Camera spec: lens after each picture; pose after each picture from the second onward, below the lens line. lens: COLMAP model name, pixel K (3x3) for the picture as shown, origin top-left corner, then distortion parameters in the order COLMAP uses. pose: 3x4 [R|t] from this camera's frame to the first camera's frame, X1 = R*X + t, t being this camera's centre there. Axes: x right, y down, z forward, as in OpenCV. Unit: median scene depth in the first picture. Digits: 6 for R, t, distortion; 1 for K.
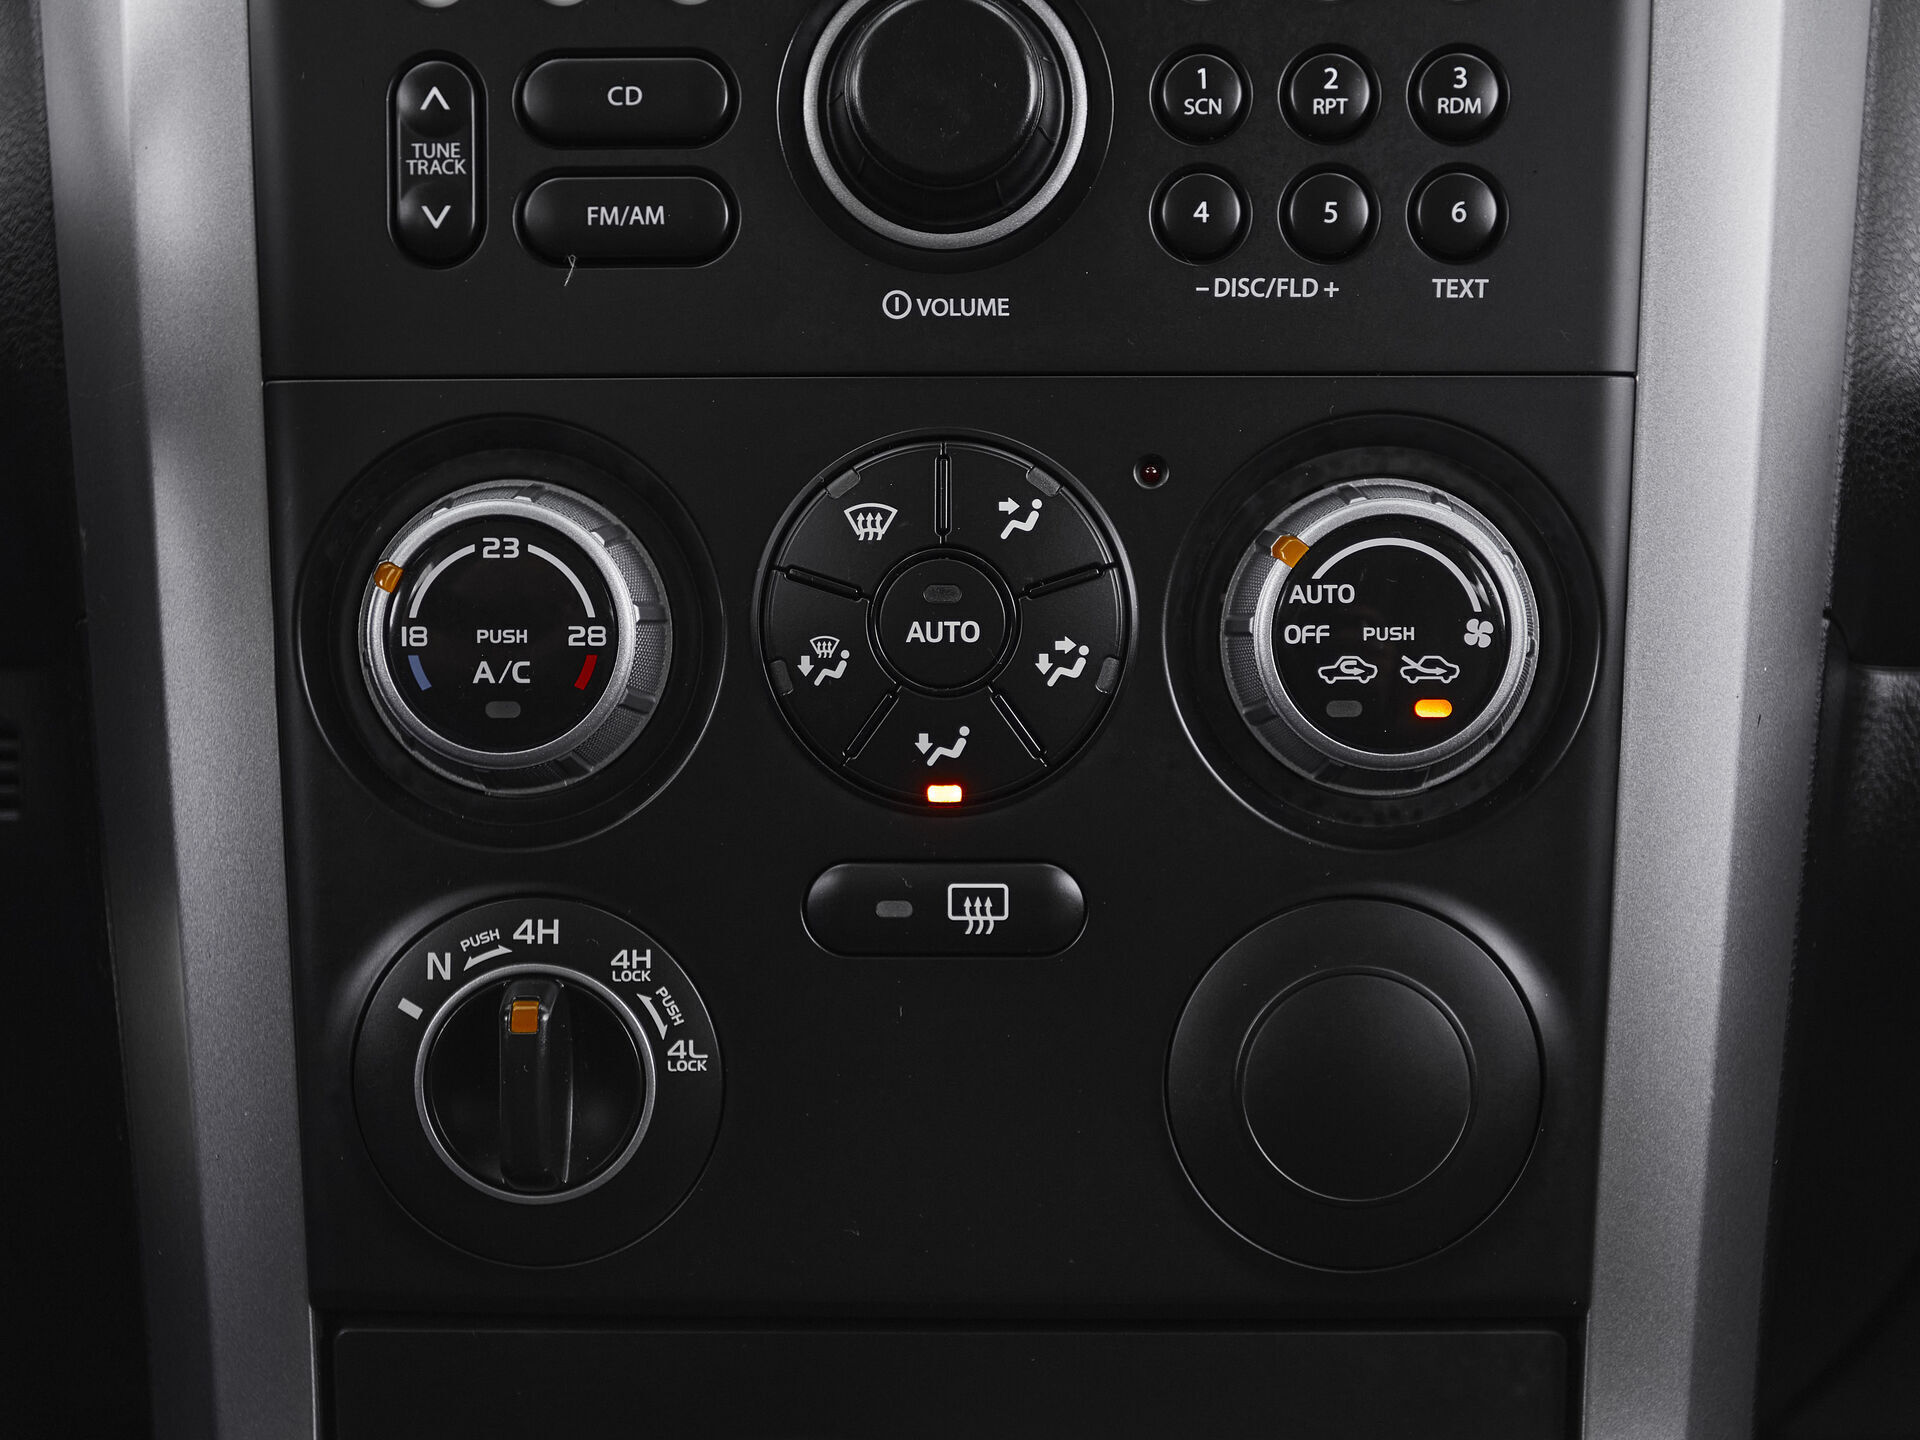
lens RADIAL K [[2679.4, 0, 945.1], [0, 2679.4, 835.0], [0, 0, 1]] dist [0.031121, 0.000000]
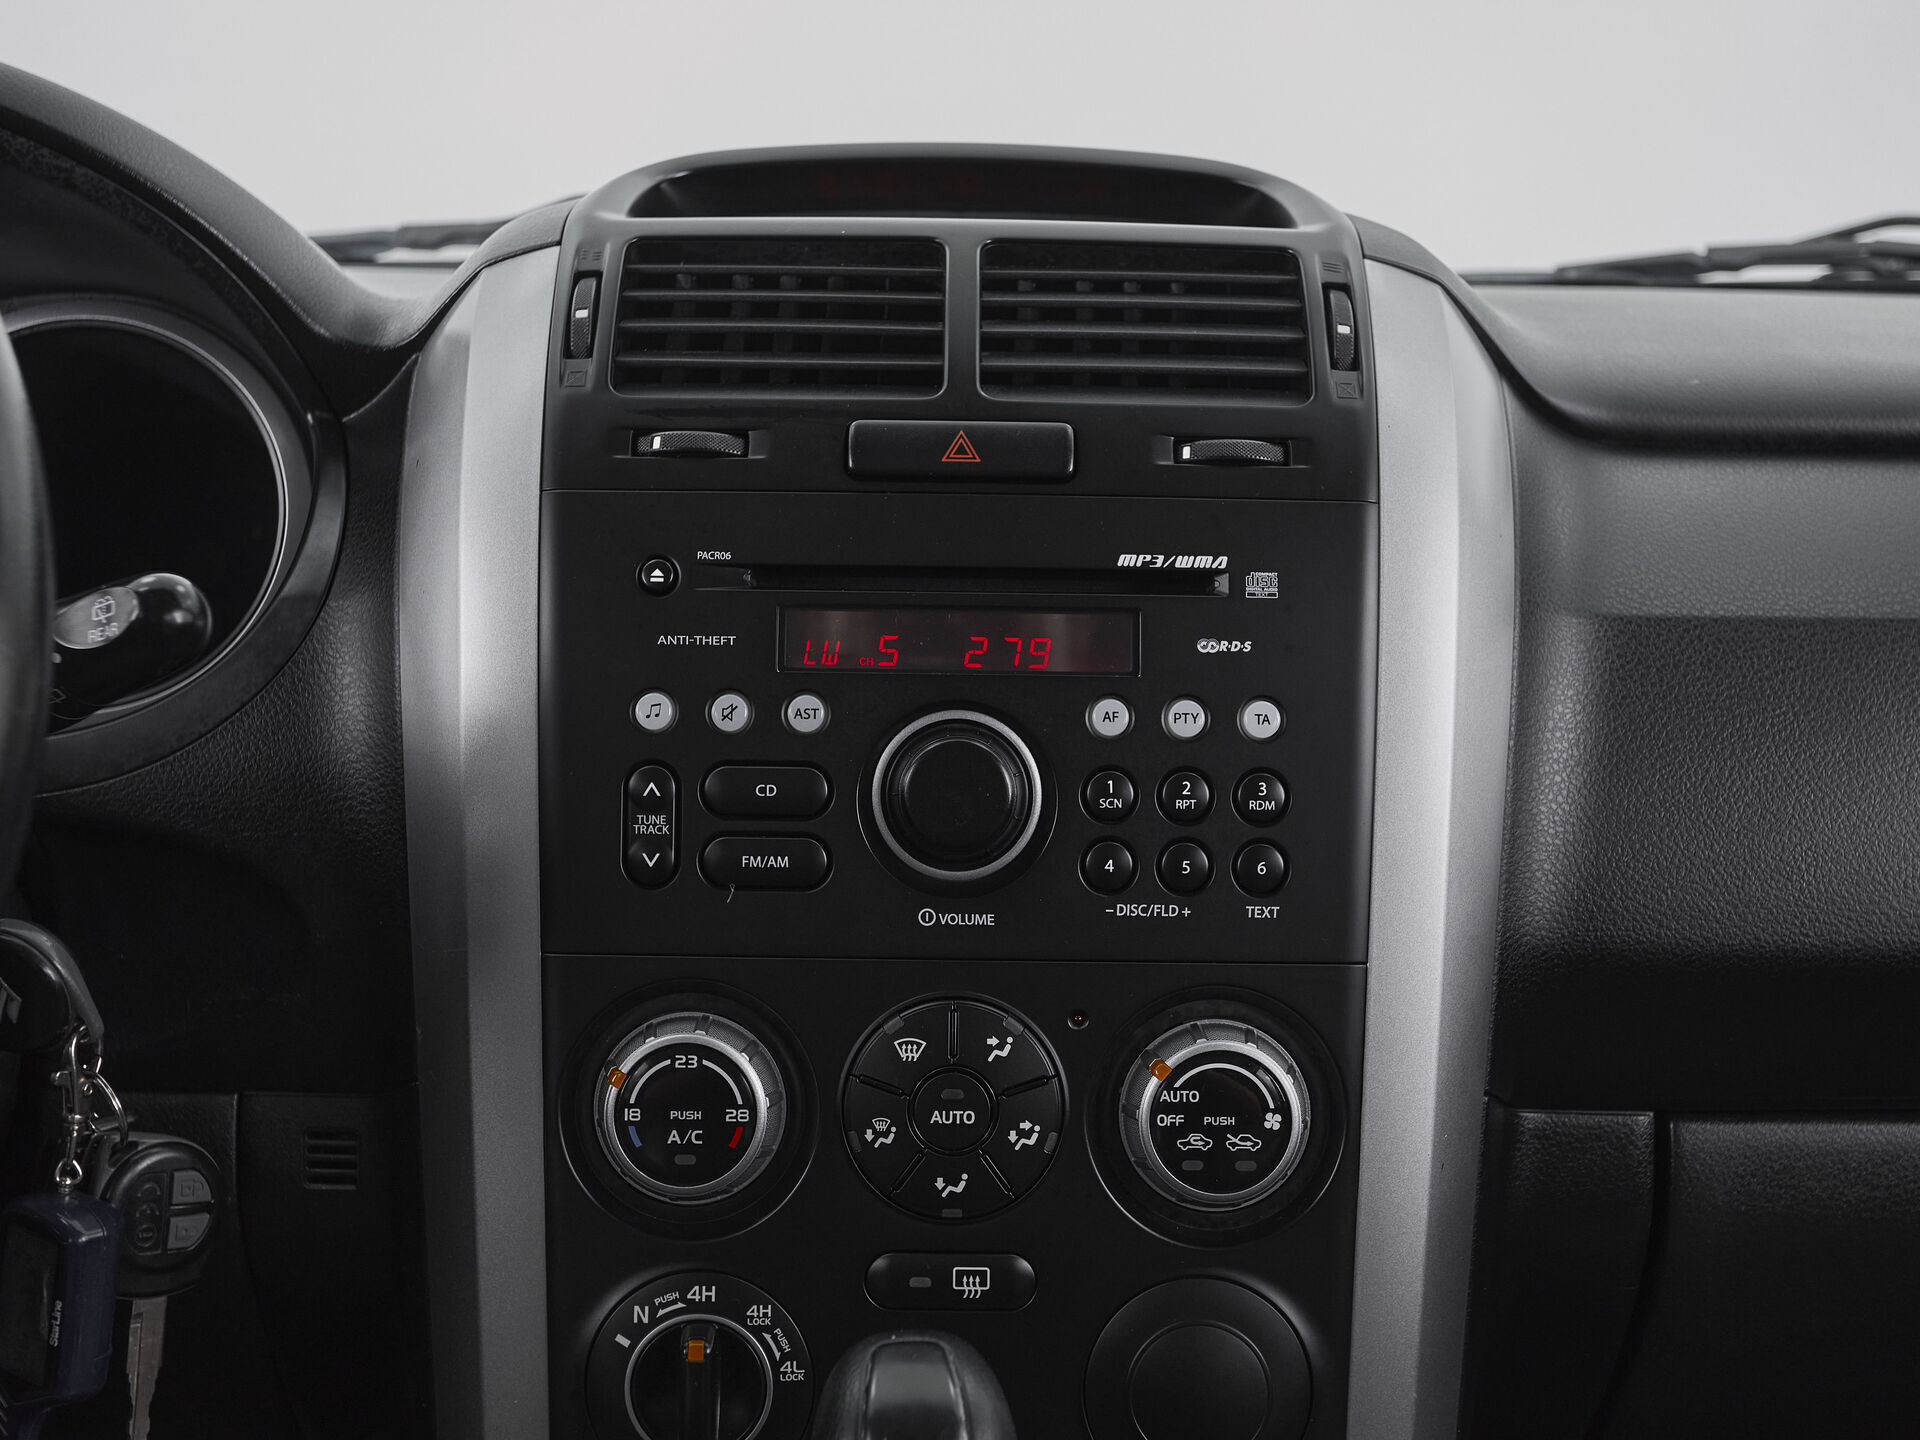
lens RADIAL K [[2417.4, 0, 956.8], [0, 2417.4, 714.0], [0, 0, 1]] dist [0.017261, 0.000000]
pose [[0.999365, 0.014100, 0.032720, -0.050234], [-0.011994, 0.997898, -0.063684, -0.227037], [-0.033549, 0.063251, 0.997434, -0.506921]]
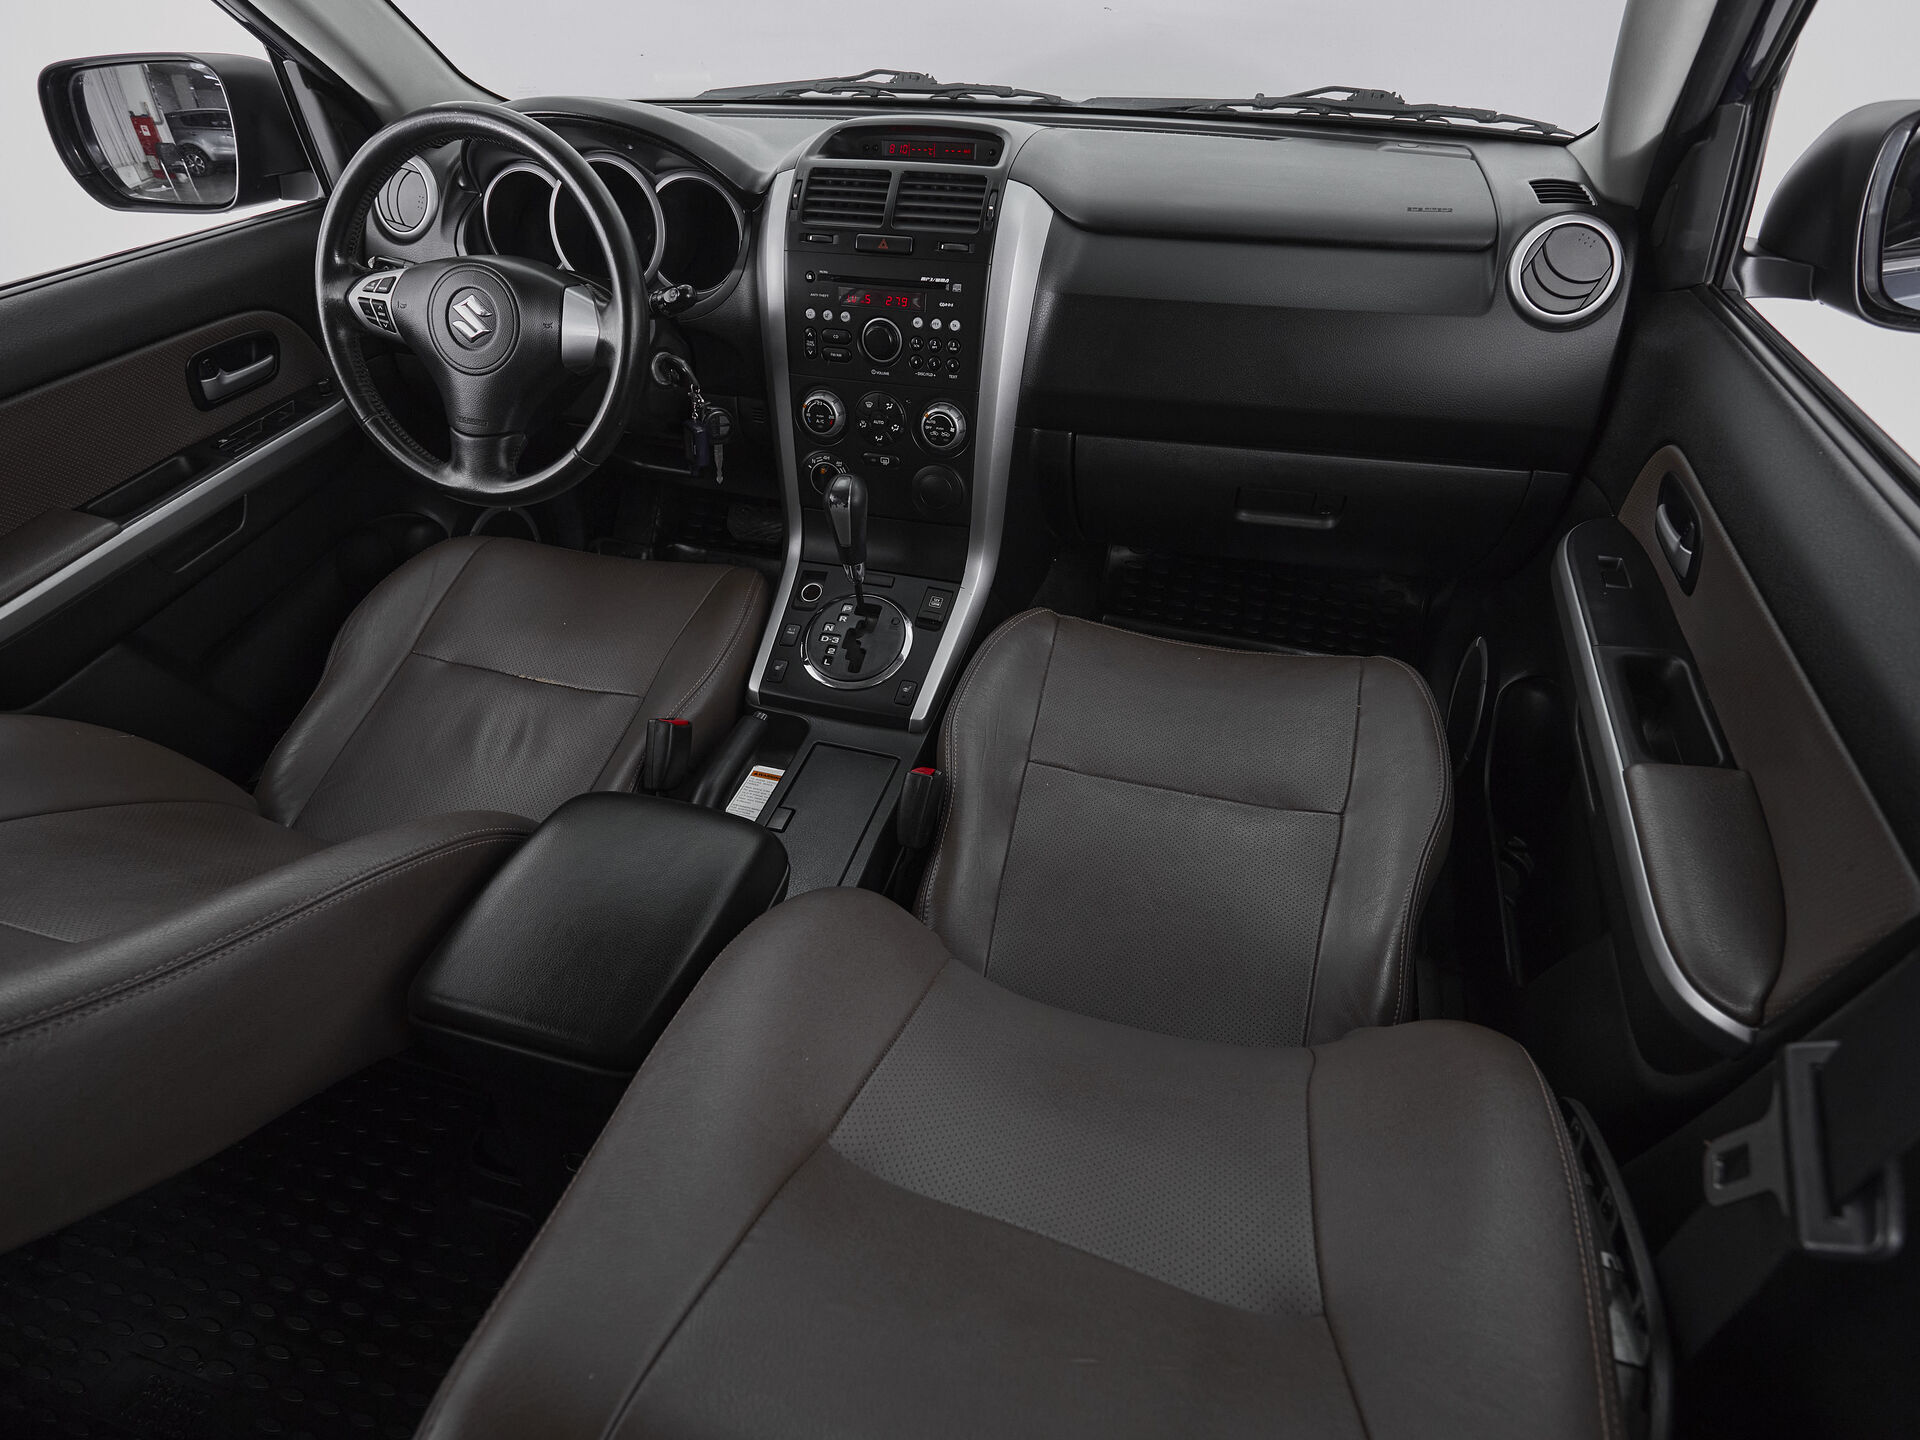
lens RADIAL K [[1050.0, 0, 957.9], [0, 1050.0, 724.7], [0, 0, 1]] dist [-0.000786, -0.004492]
pose [[0.965239, 0.155149, -0.210339, 0.885409], [-0.043133, 0.888280, 0.457273, -0.627450], [0.257785, -0.432305, 0.864094, -1.631169]]
